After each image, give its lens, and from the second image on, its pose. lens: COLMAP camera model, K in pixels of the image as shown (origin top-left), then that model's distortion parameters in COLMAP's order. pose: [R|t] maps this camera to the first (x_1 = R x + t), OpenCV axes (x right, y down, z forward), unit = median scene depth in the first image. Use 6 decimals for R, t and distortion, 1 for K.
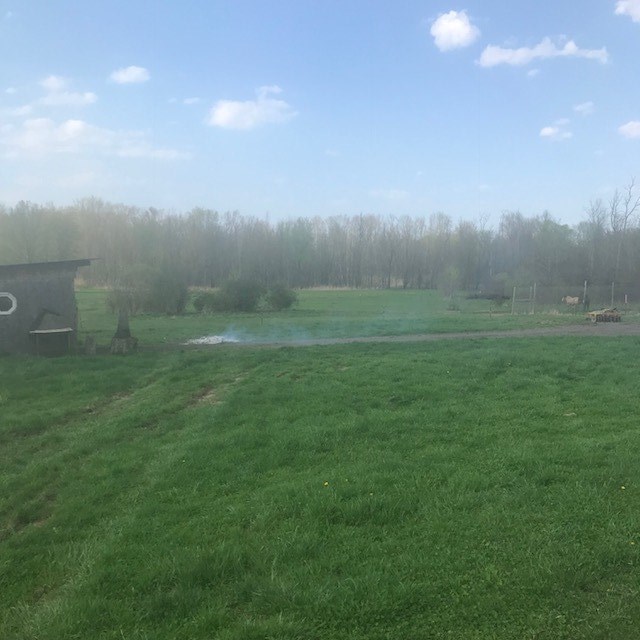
lens RADIAL K [[694.7, 0, 326.8], [0, 694.7, 325.6], [0, 0, 1]] dist [0.008304, 0.000000]
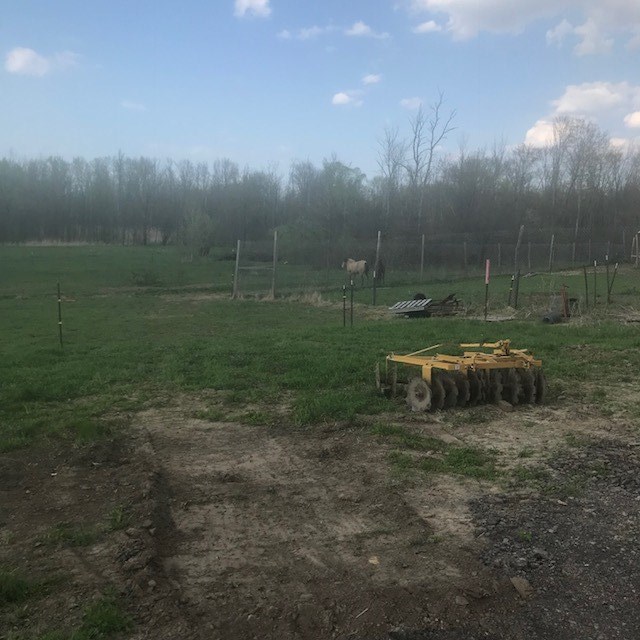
lens RADIAL K [[659.4, 0, 323.6], [0, 659.4, 318.7], [0, 0, 1]] dist [-0.030663, 0.000000]
pose [[0.963128, -0.020402, 0.268268, 0.057028], [0.004888, 0.998283, 0.058369, -0.007689], [-0.268998, -0.054906, 0.961574, 0.153758]]
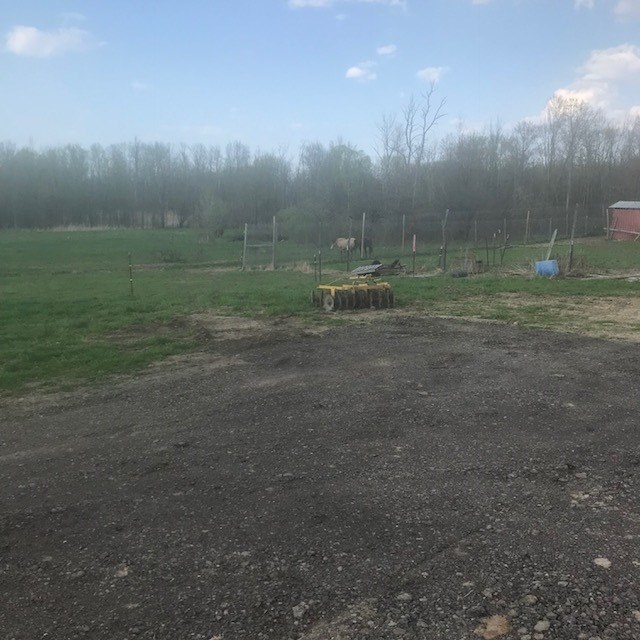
lens RADIAL K [[659.4, 0, 324.8], [0, 659.4, 324.1], [0, 0, 1]] dist [-0.030663, 0.000000]
pose [[0.968222, -0.049199, 0.245205, 0.053933], [0.025844, 0.994893, 0.097570, -0.006390], [-0.248753, -0.088132, 0.964549, 0.122383]]
